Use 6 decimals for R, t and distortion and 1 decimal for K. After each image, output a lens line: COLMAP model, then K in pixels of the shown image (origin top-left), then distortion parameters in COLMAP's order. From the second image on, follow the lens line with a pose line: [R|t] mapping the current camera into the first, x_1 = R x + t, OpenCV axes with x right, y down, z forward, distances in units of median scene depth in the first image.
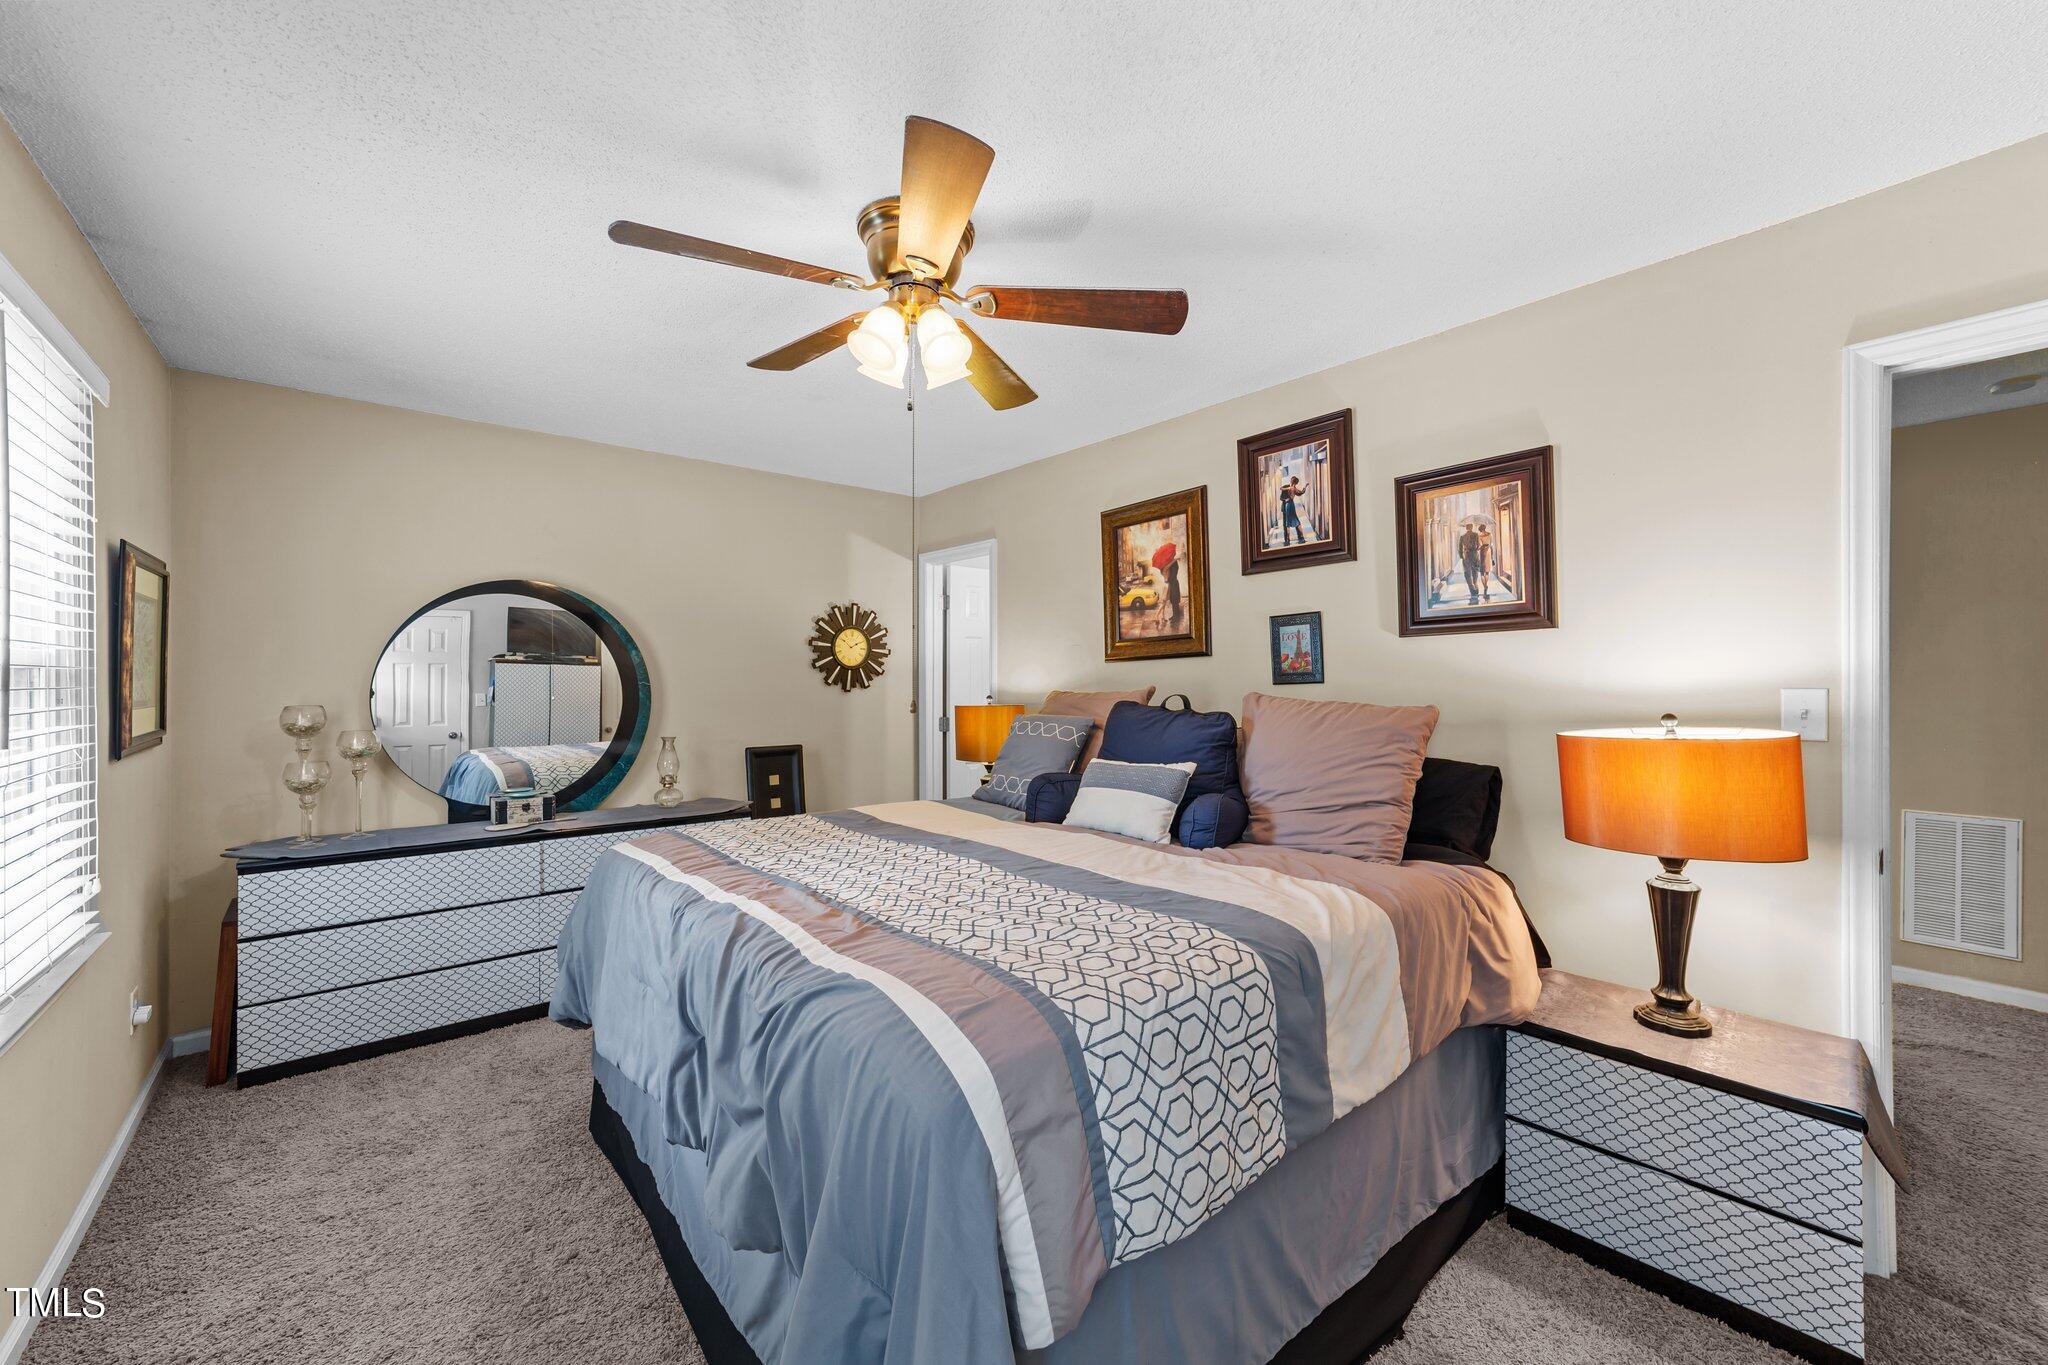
lens RADIAL K [[791.9, 0, 1026.4], [0, 791.9, 673.9], [0, 0, 1]] dist [-0.015840, 0.006450]
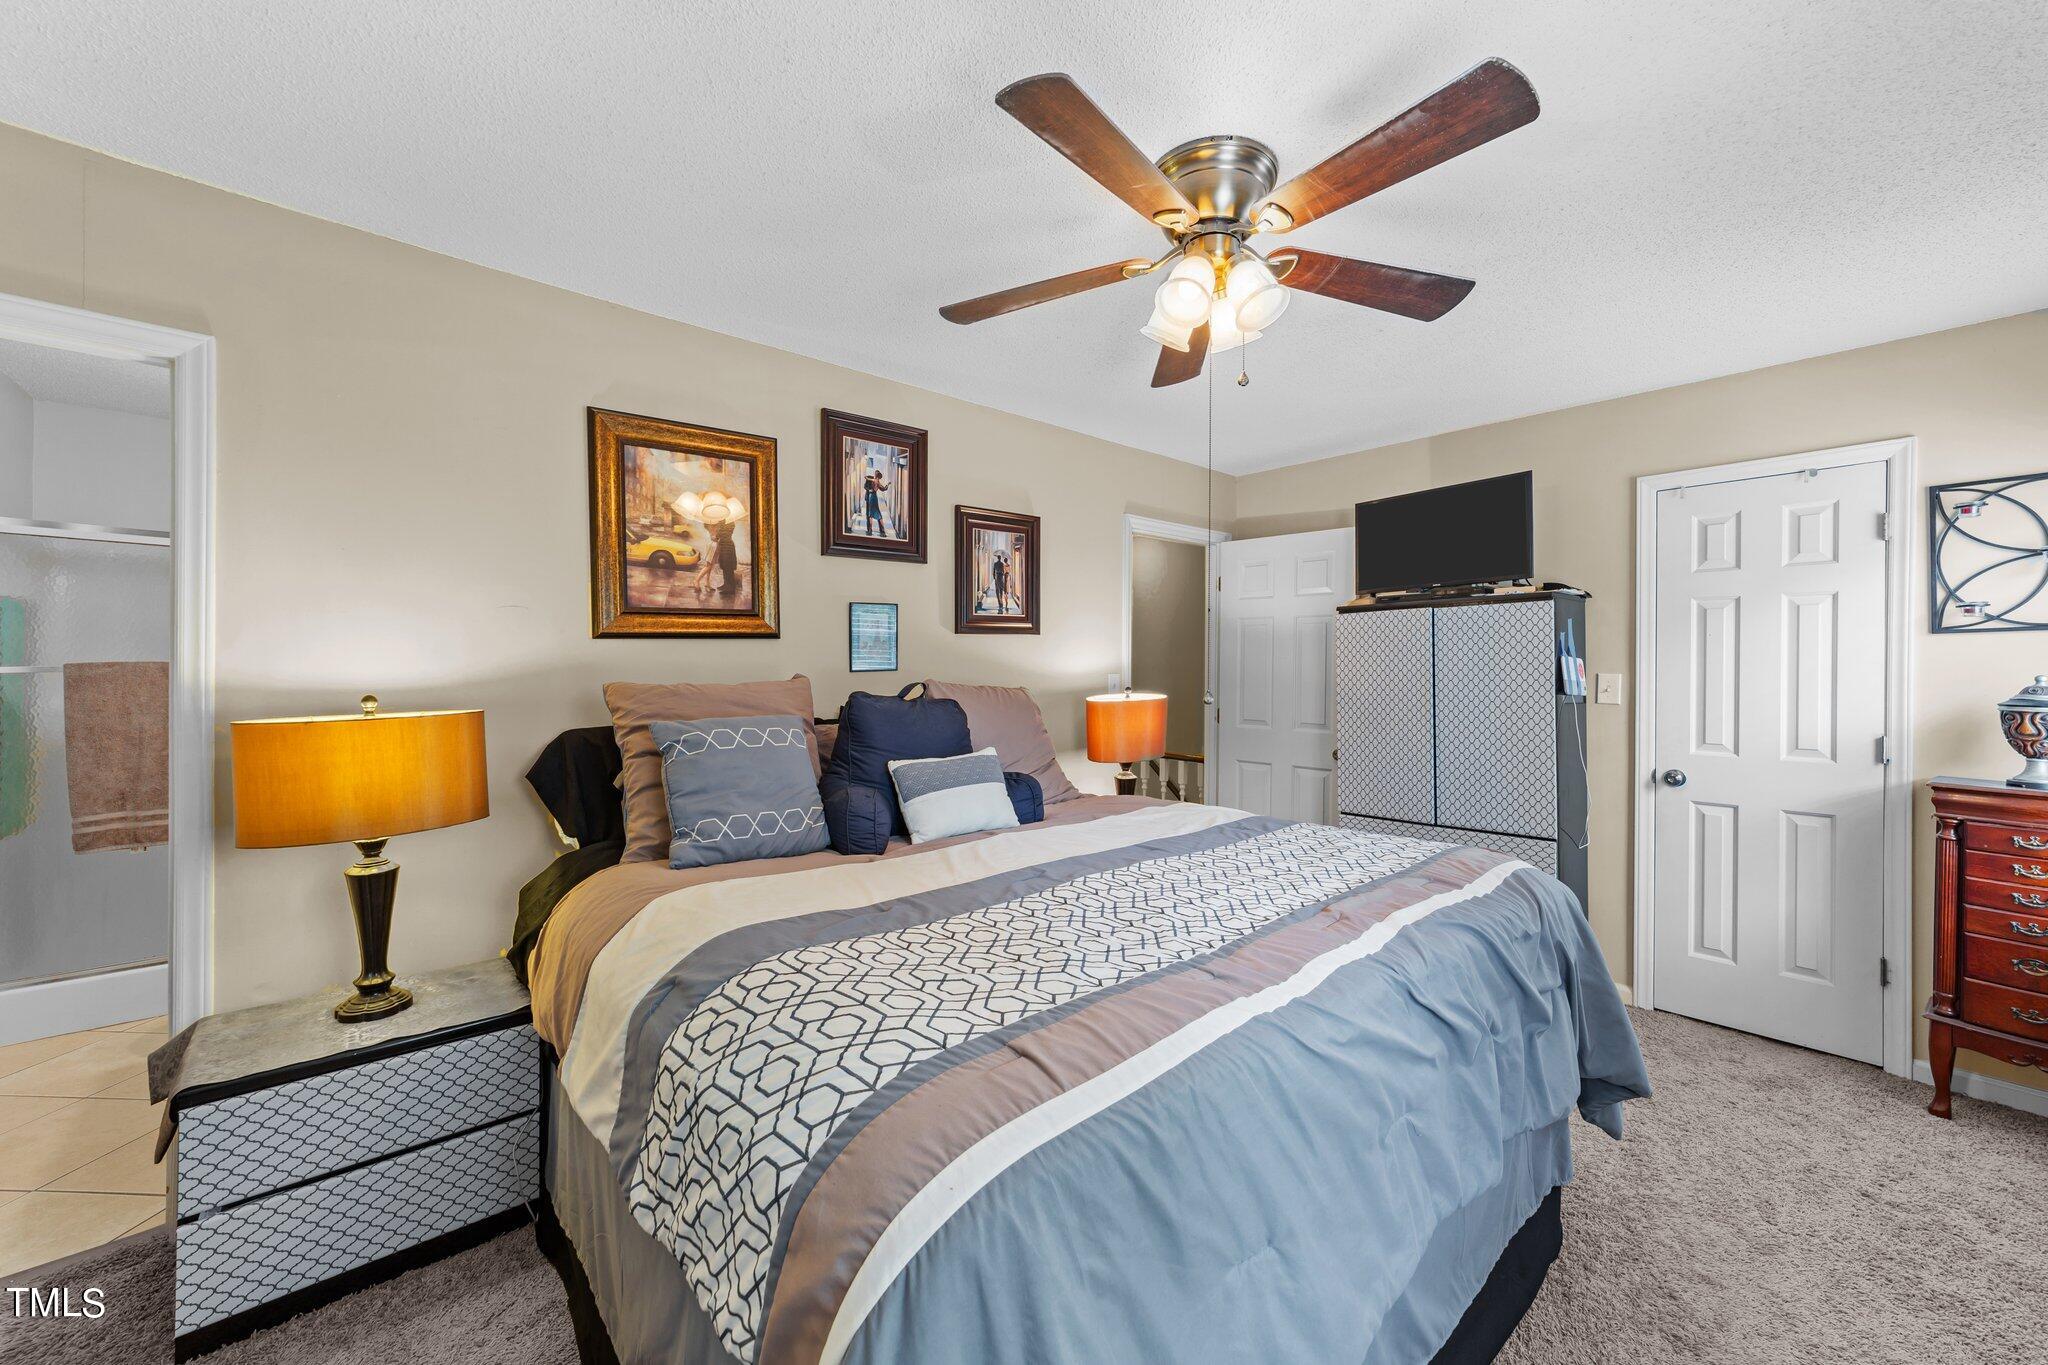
lens RADIAL K [[791.9, 0, 1017.7], [0, 791.9, 671.6], [0, 0, 1]] dist [-0.015840, 0.006450]
pose [[-0.005117, -0.006153, 0.999968, -0.688182], [-0.015926, 0.999855, 0.006071, 0.004574], [-0.999860, -0.015894, -0.005215, 0.801948]]
